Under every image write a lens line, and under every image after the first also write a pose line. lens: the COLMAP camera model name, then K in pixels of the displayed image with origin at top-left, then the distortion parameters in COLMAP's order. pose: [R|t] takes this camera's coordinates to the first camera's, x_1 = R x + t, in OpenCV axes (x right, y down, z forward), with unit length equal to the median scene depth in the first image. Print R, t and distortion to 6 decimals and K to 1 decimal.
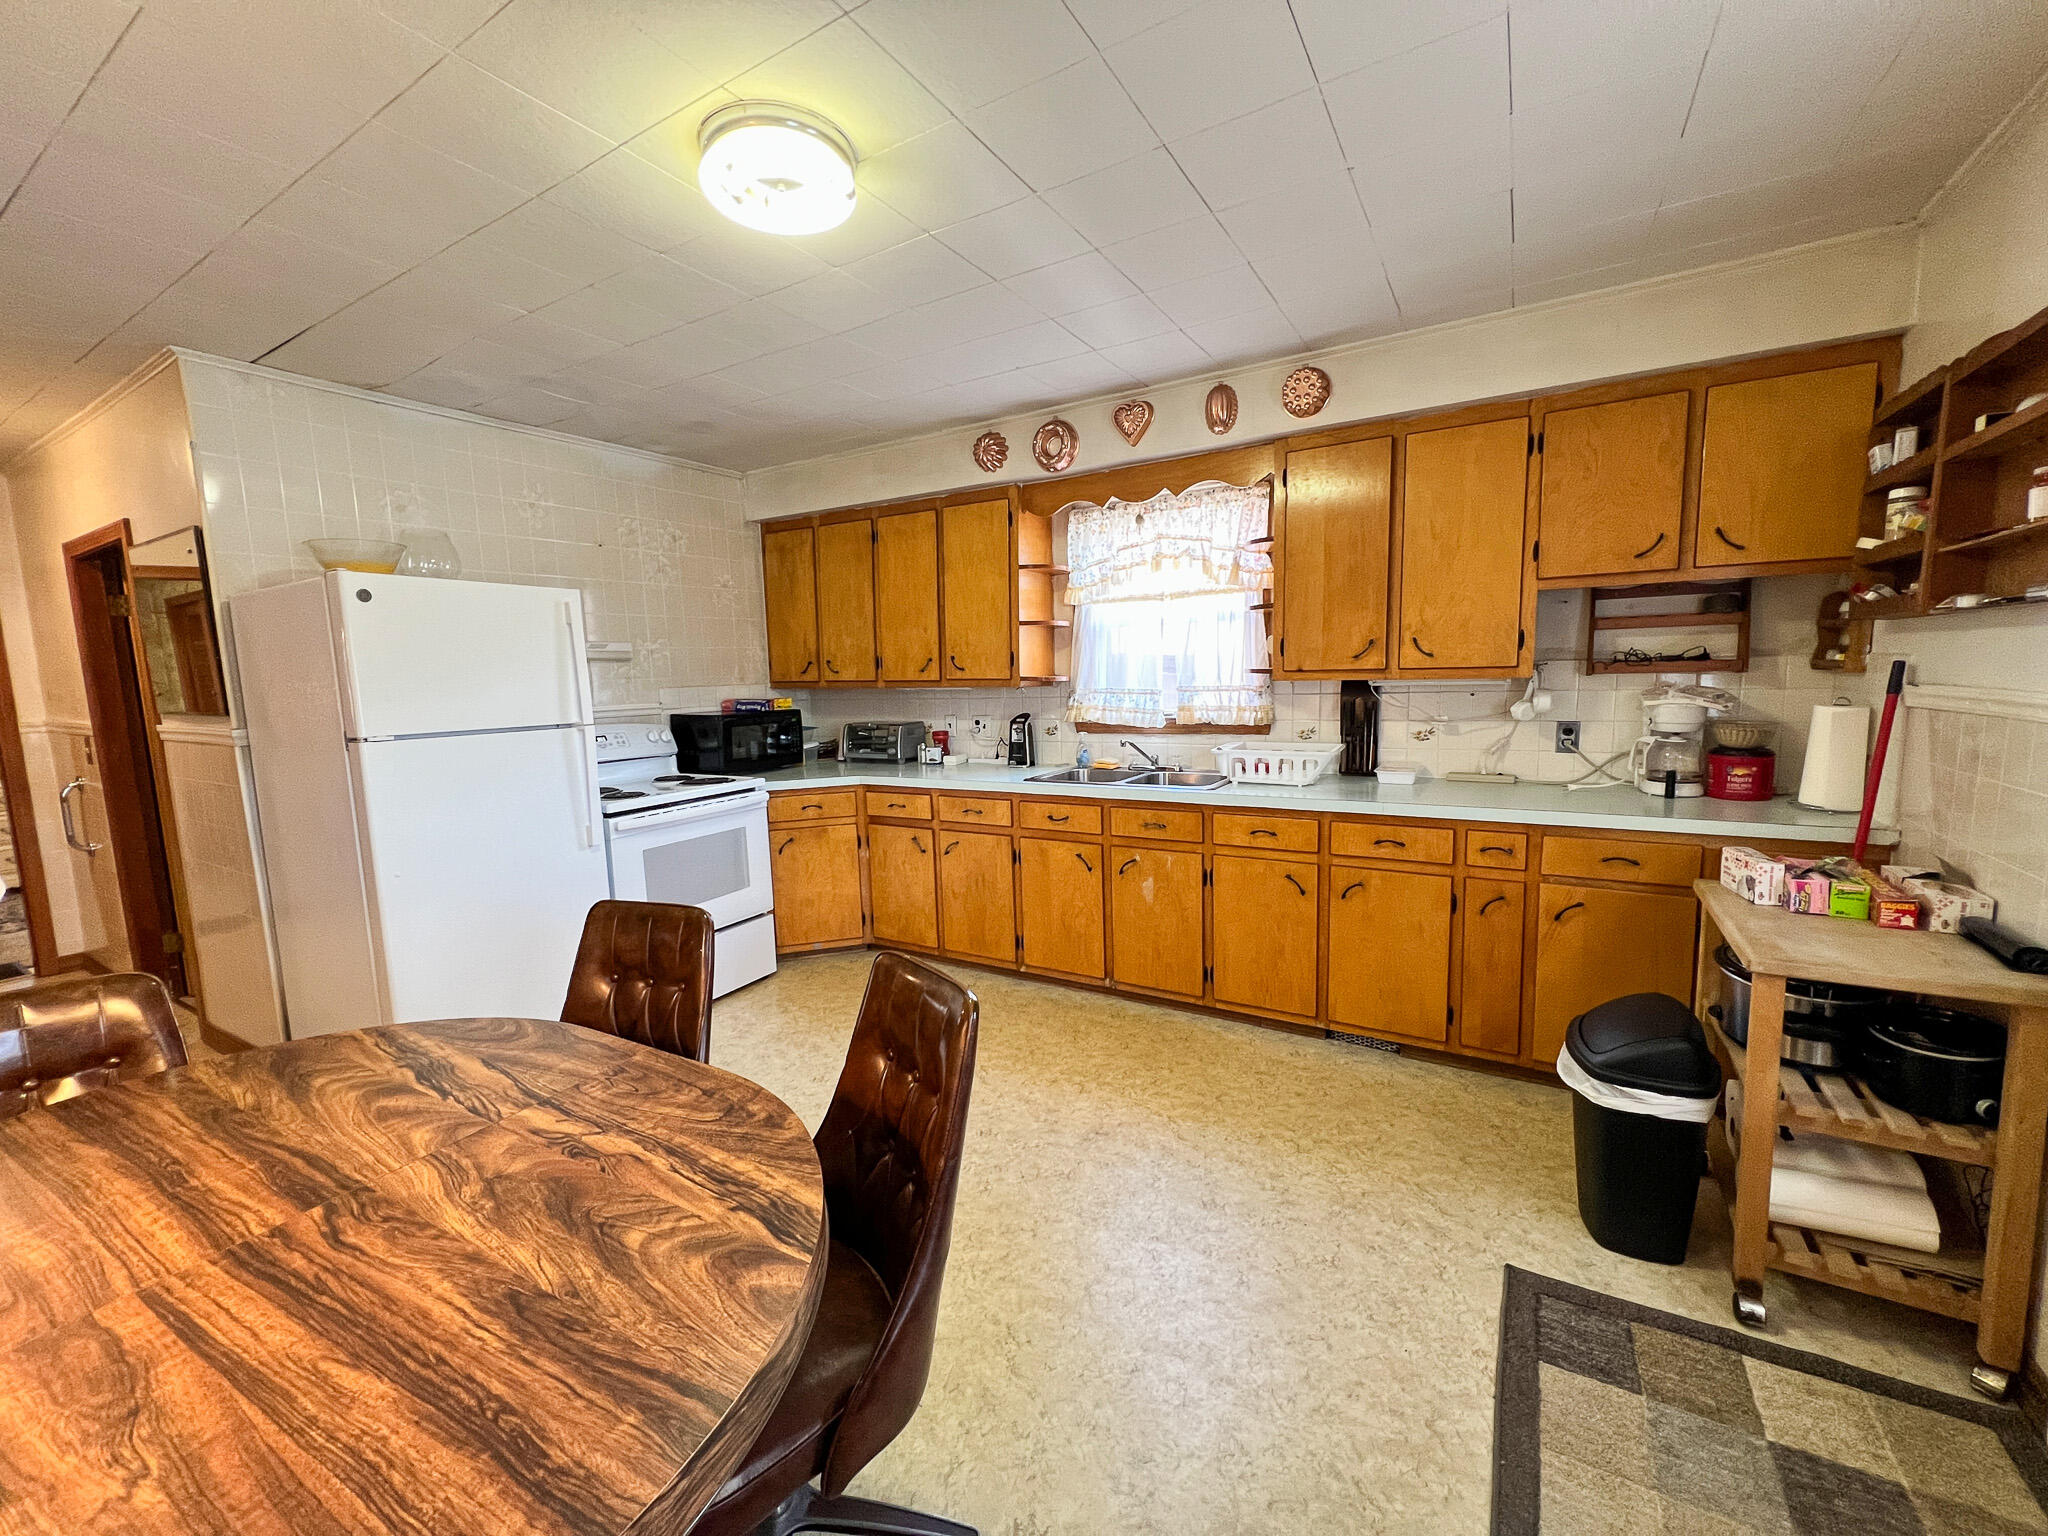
lens RADIAL K [[825.9, 0, 1025.7], [0, 825.9, 765.5], [0, 0, 1]] dist [0.001511, -0.000088]
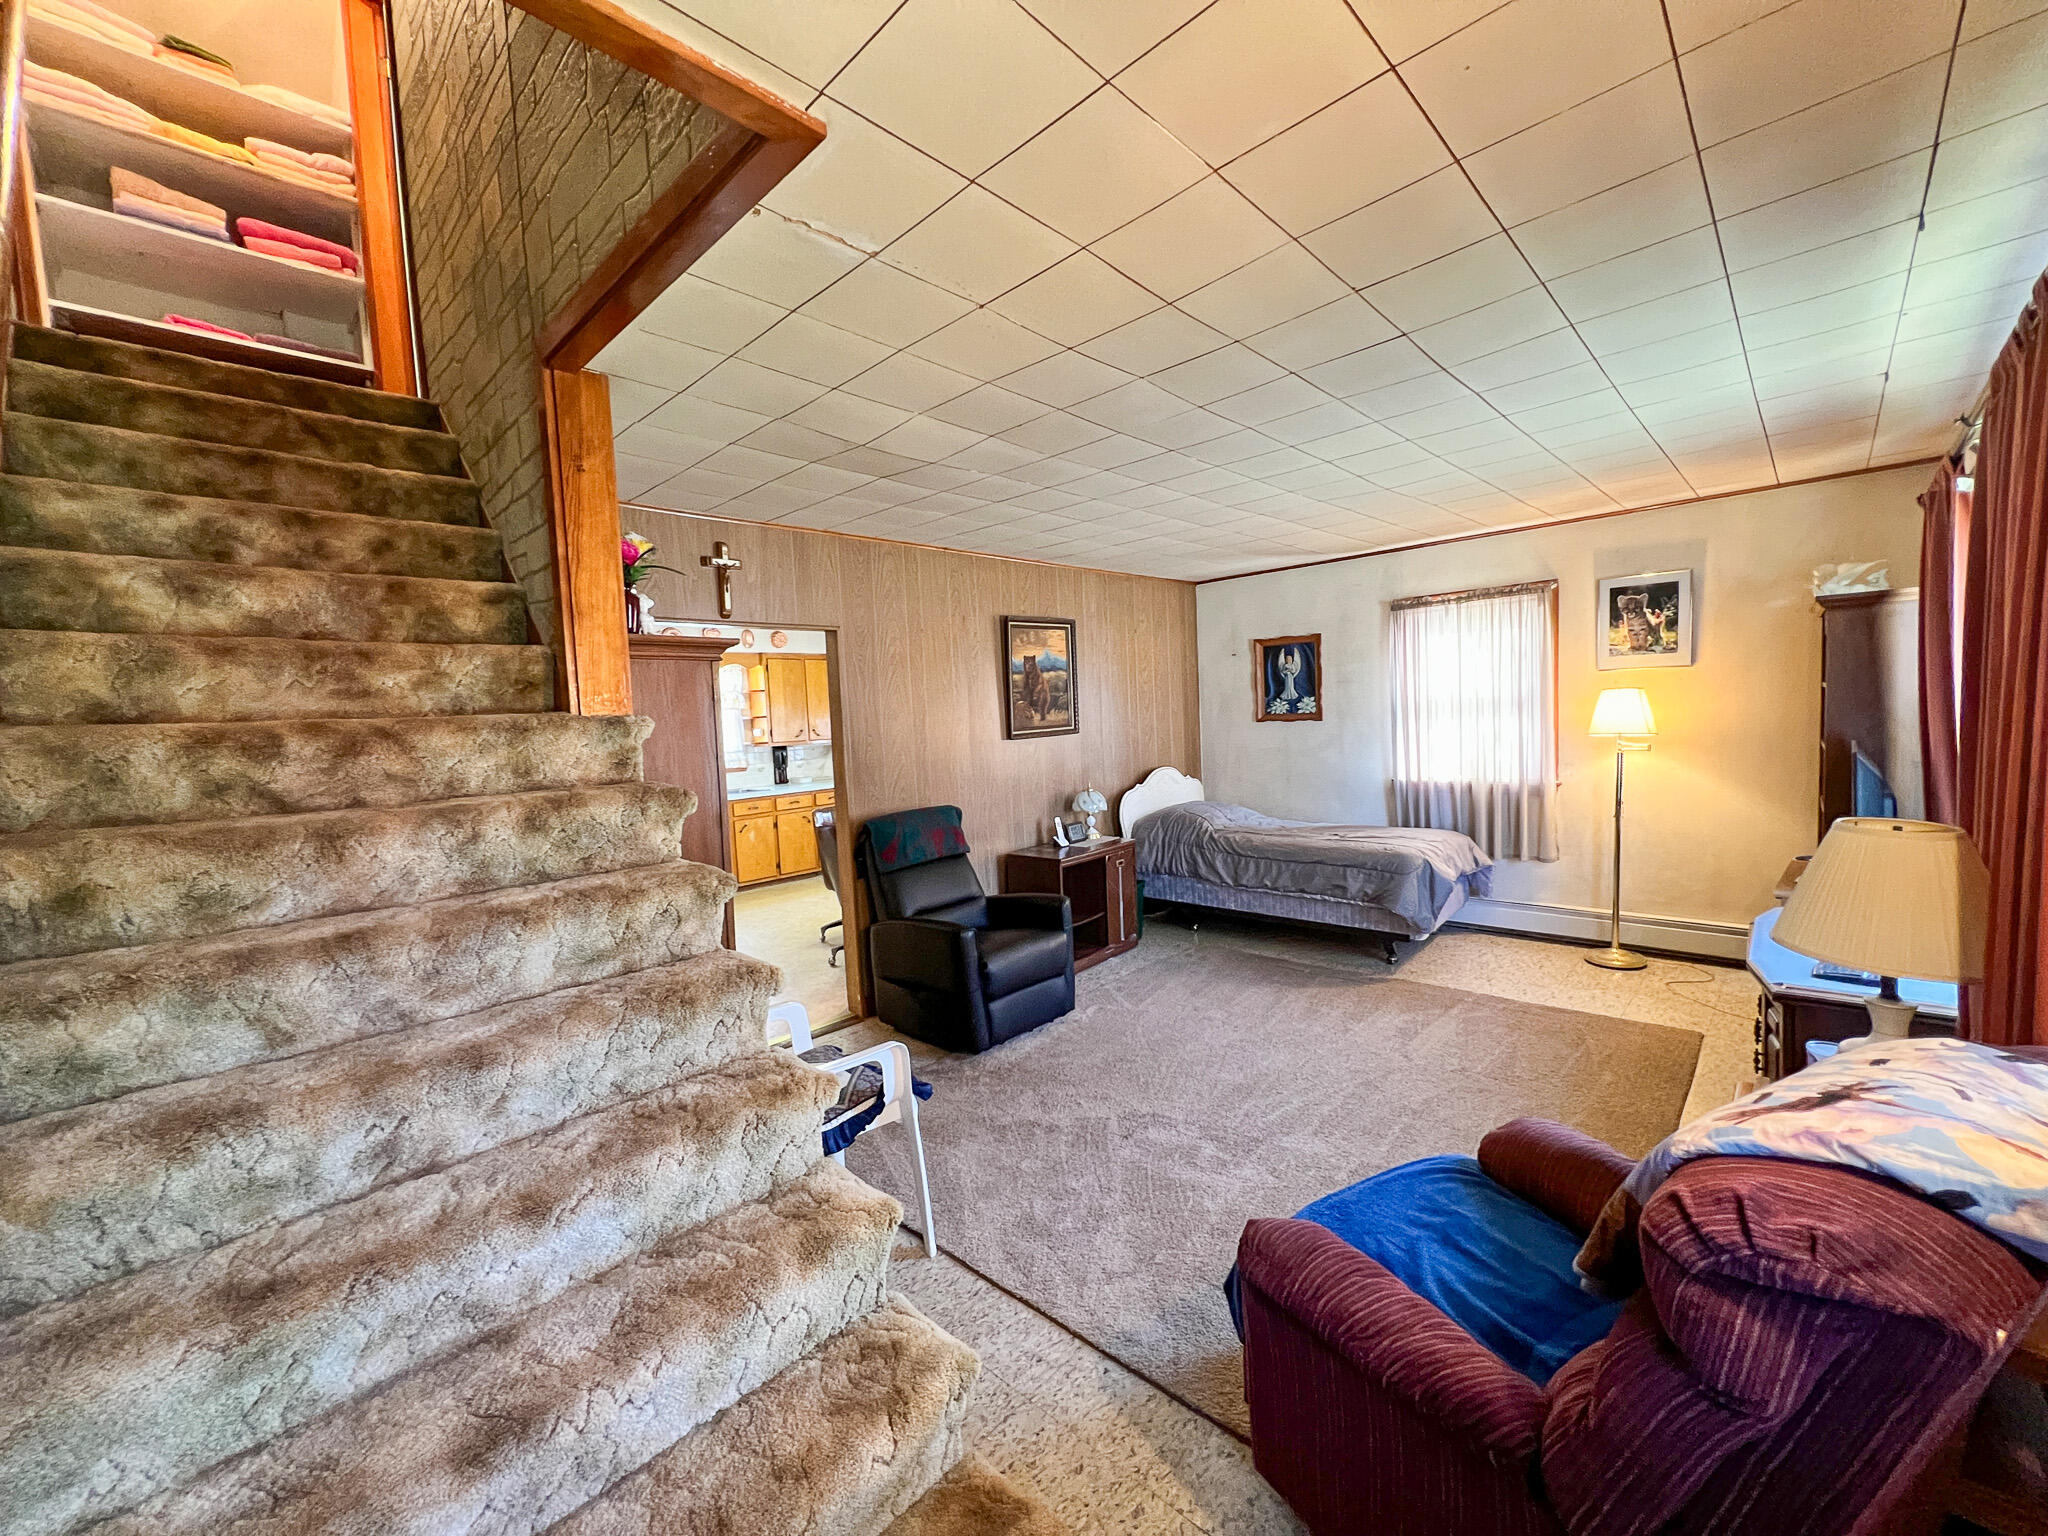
lens RADIAL K [[825.9, 0, 1015.8], [0, 825.9, 774.8], [0, 0, 1]] dist [0.001511, -0.000088]
pose [[0.232287, -0.047765, 0.971474, -2.070198], [0.149467, 0.988683, 0.012872, 0.065100], [-0.961094, 0.142213, 0.236798, -0.304787]]
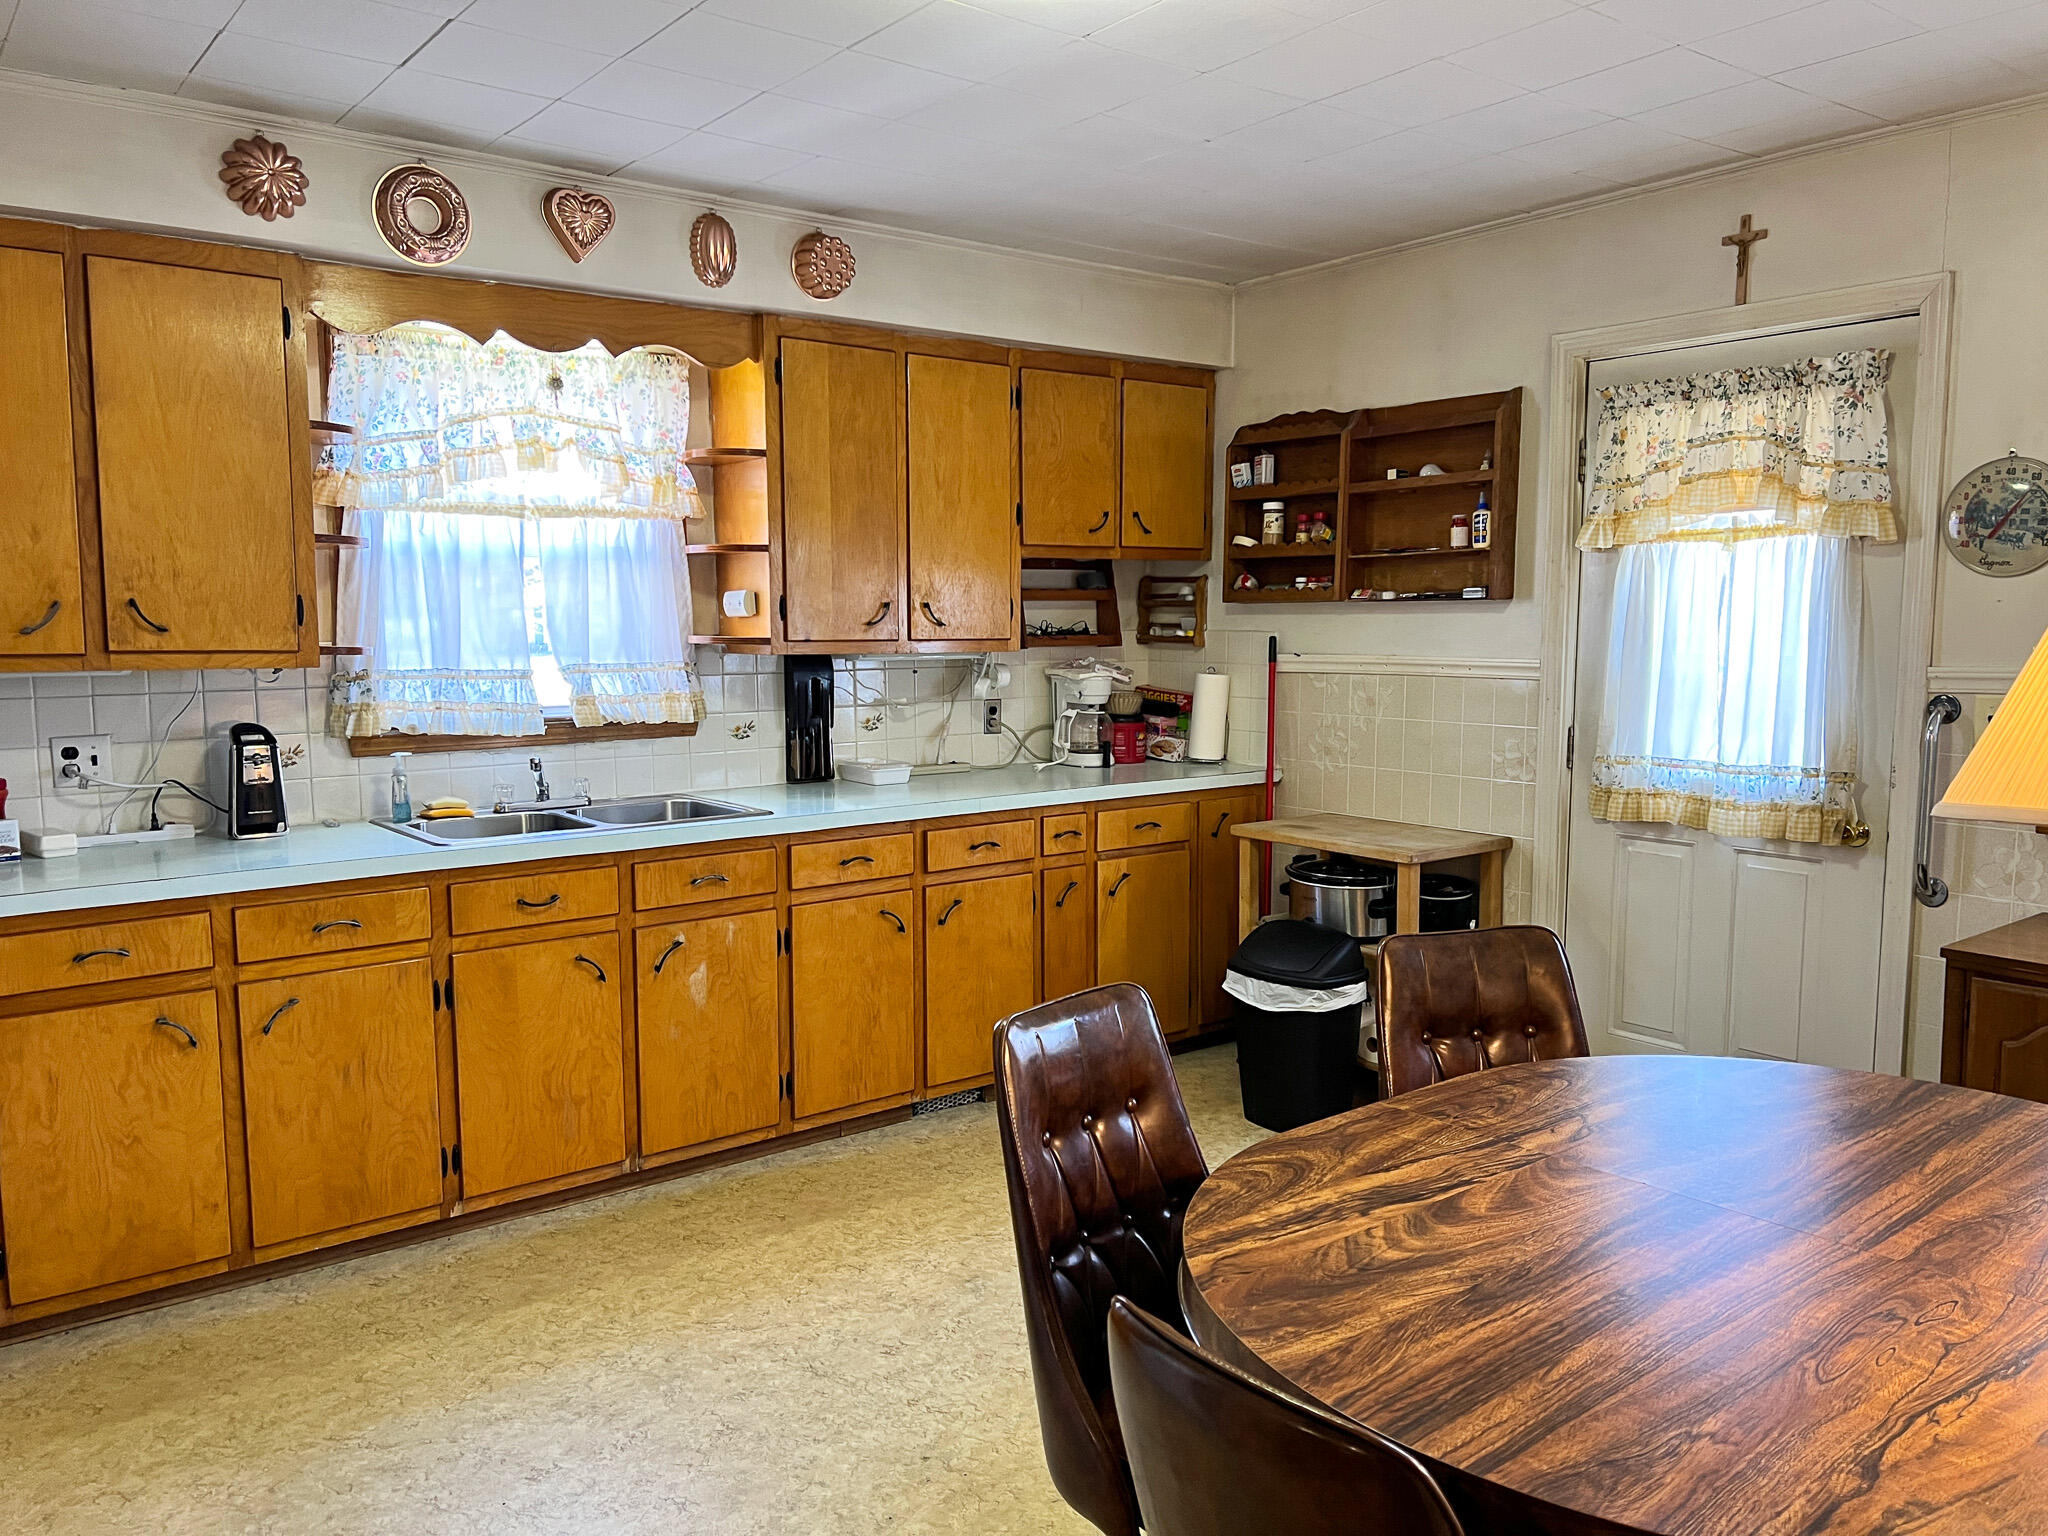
lens RADIAL K [[1543.7, 0, 1024.8], [0, 1543.7, 773.4], [0, 0, 1]] dist [0.050269, -0.043279]
pose [[0.357152, -0.070656, 0.931370, -0.917689], [0.102160, 0.994108, 0.036240, -0.029397], [-0.928443, 0.082206, 0.362265, 0.354172]]
